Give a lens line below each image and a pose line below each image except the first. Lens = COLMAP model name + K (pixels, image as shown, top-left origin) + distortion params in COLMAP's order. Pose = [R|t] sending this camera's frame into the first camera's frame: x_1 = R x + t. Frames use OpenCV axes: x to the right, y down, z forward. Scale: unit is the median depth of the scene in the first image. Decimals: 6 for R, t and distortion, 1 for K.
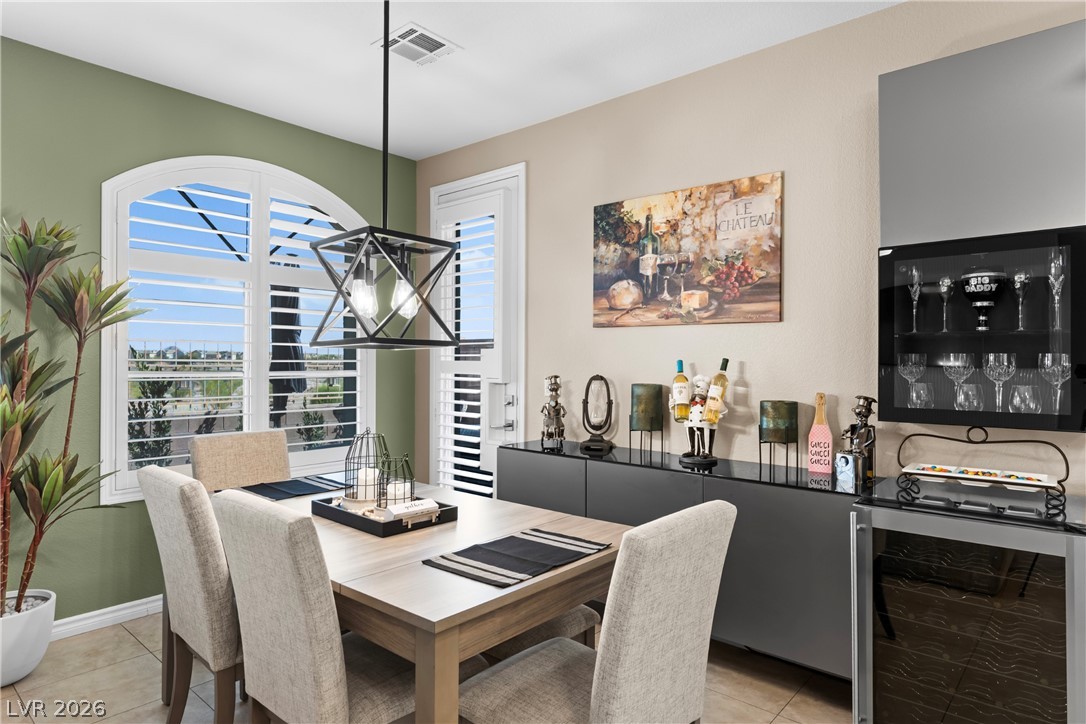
lens RADIAL K [[622.8, 0, 543.8], [0, 622.8, 358.0], [0, 0, 1]] dist [-0.006154, 0.001566]
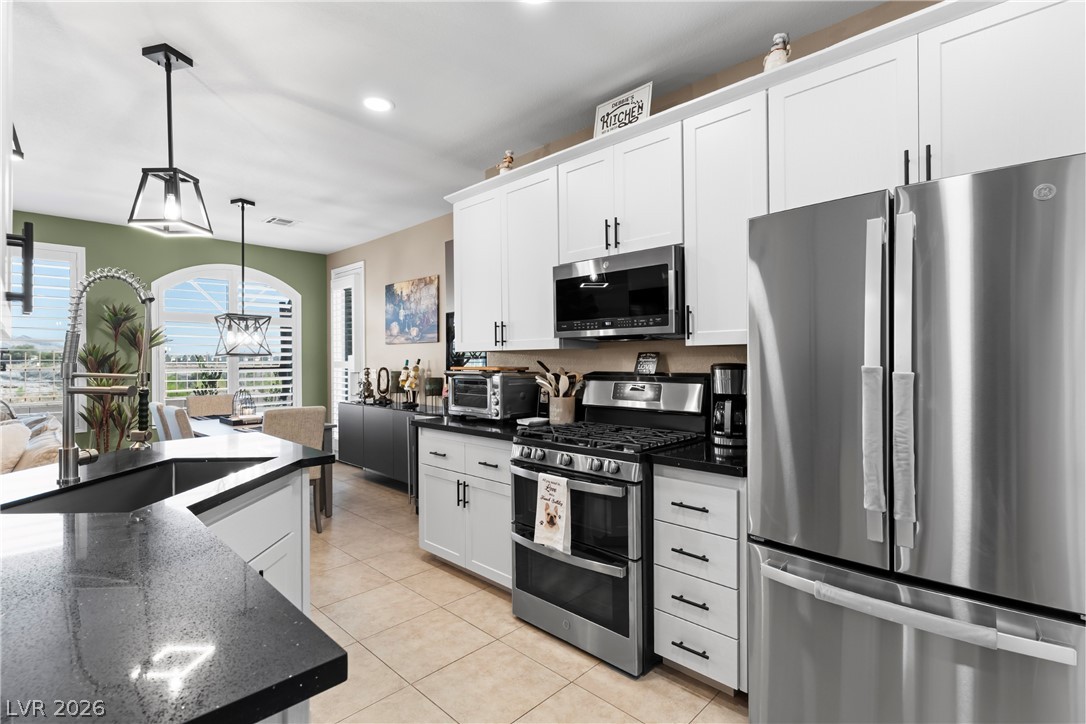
lens RADIAL K [[513.4, 0, 542.9], [0, 513.4, 359.6], [0, 0, 1]] dist [0.003380, -0.000205]
pose [[0.998265, -0.011257, -0.057793, 0.777681], [0.011385, 0.999933, 0.001878, 0.004471], [0.057768, -0.002533, 0.998327, -0.742809]]
